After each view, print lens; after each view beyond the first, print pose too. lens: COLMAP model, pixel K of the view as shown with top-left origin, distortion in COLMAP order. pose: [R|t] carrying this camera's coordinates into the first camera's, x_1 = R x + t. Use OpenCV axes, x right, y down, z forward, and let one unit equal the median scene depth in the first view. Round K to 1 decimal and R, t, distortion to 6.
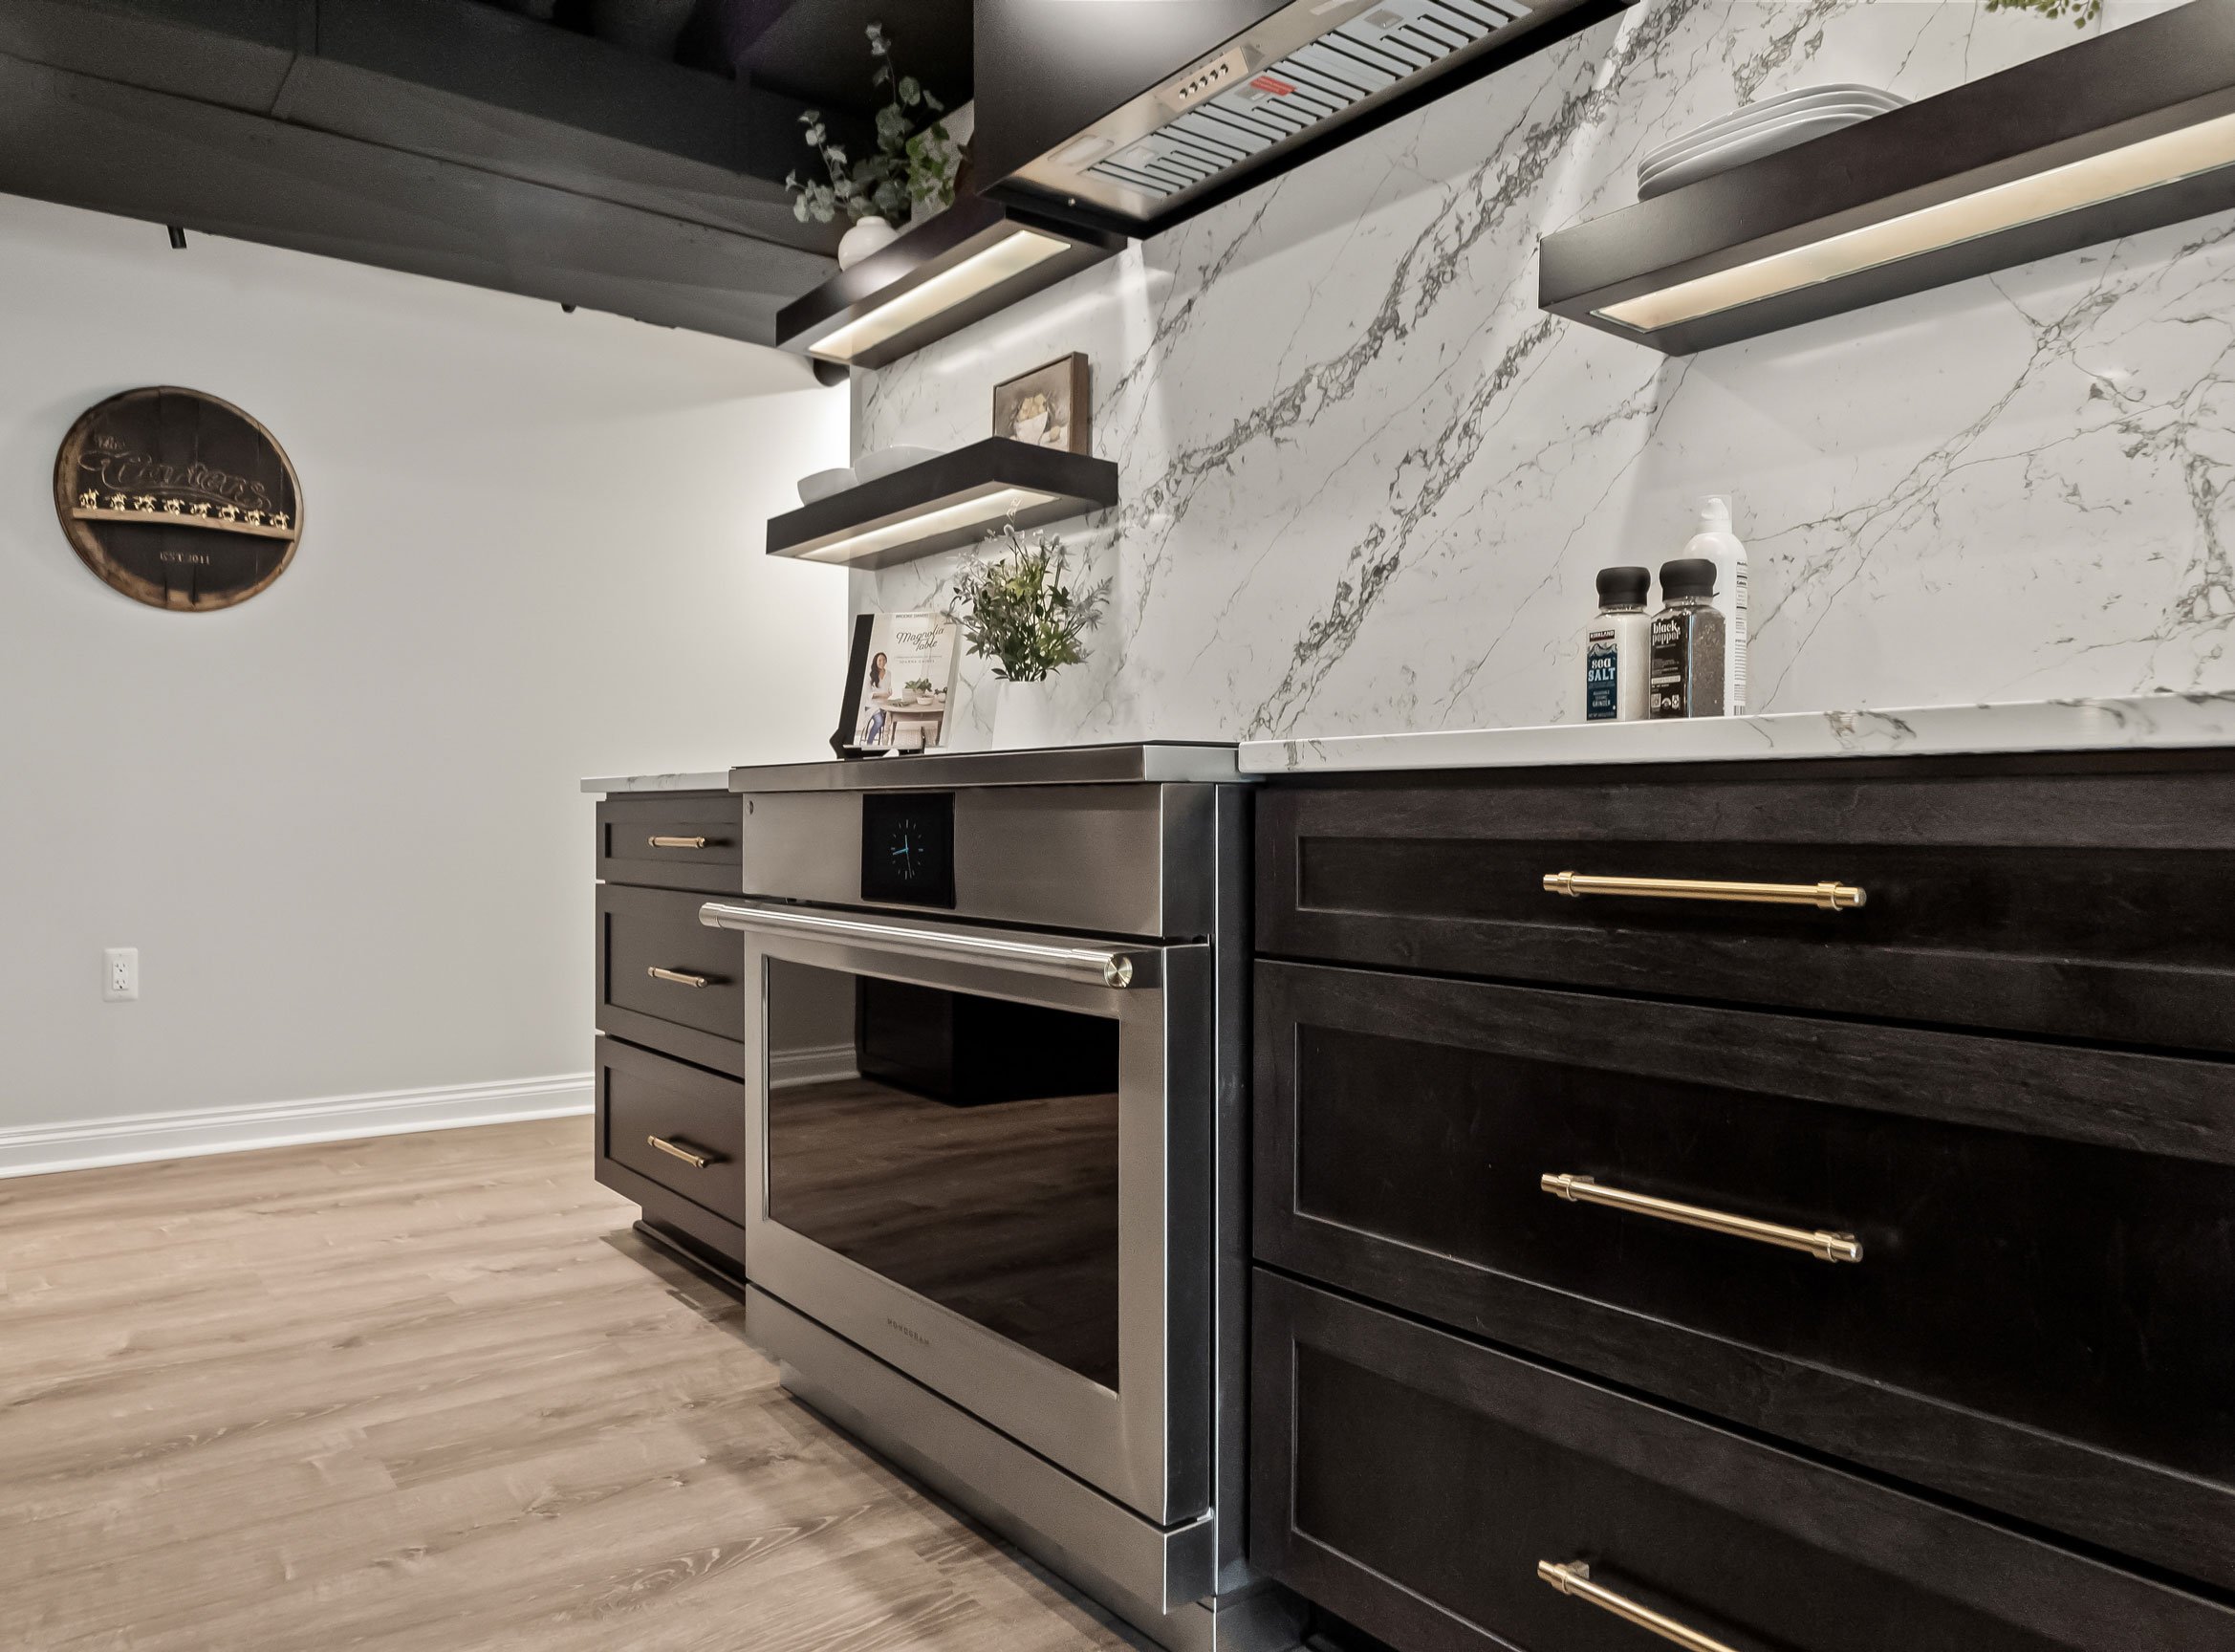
lens RADIAL K [[1483.3, 0, 1009.8], [0, 1483.3, 832.8], [0, 0, 1]] dist [0.001933, -0.002572]
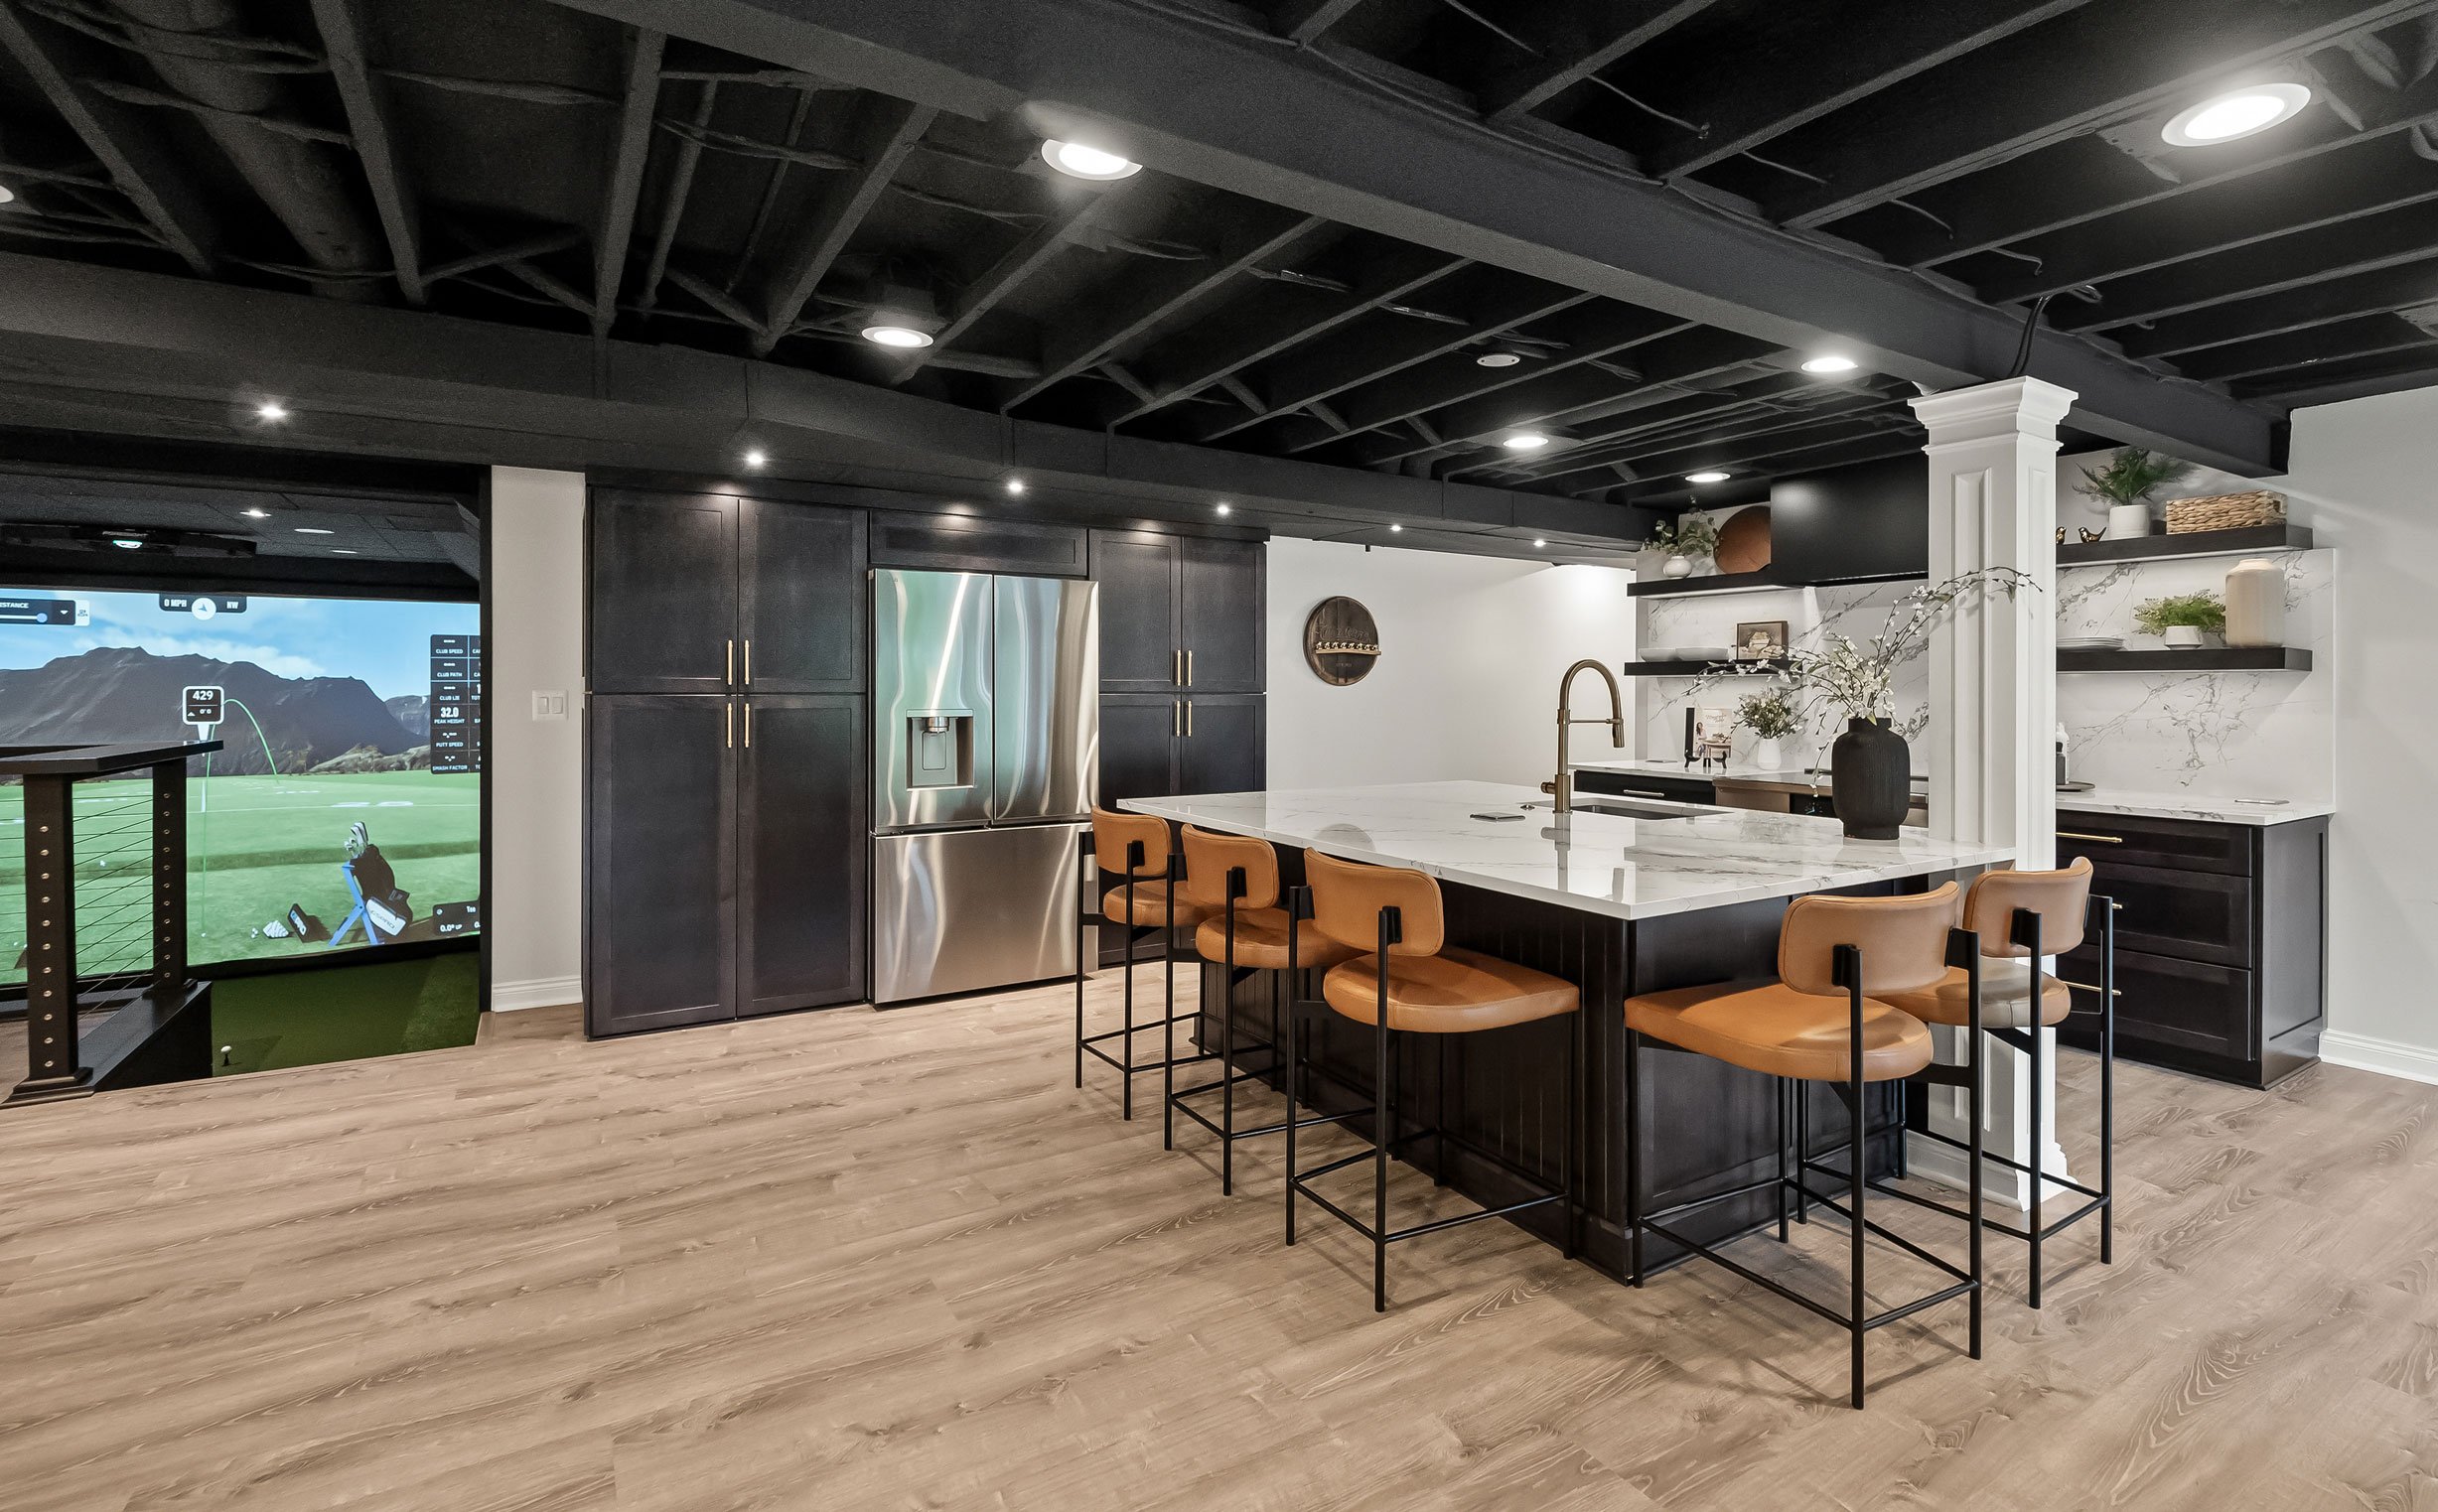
lens RADIAL K [[1111.5, 0, 1212.4], [0, 1111.5, 688.8], [0, 0, 1]] dist [0.003439, -0.000102]
pose [[0.997414, -0.011981, -0.070867, -0.978738], [0.011713, 0.999923, -0.004201, -0.213579], [0.070912, 0.003361, 0.997477, -1.321435]]
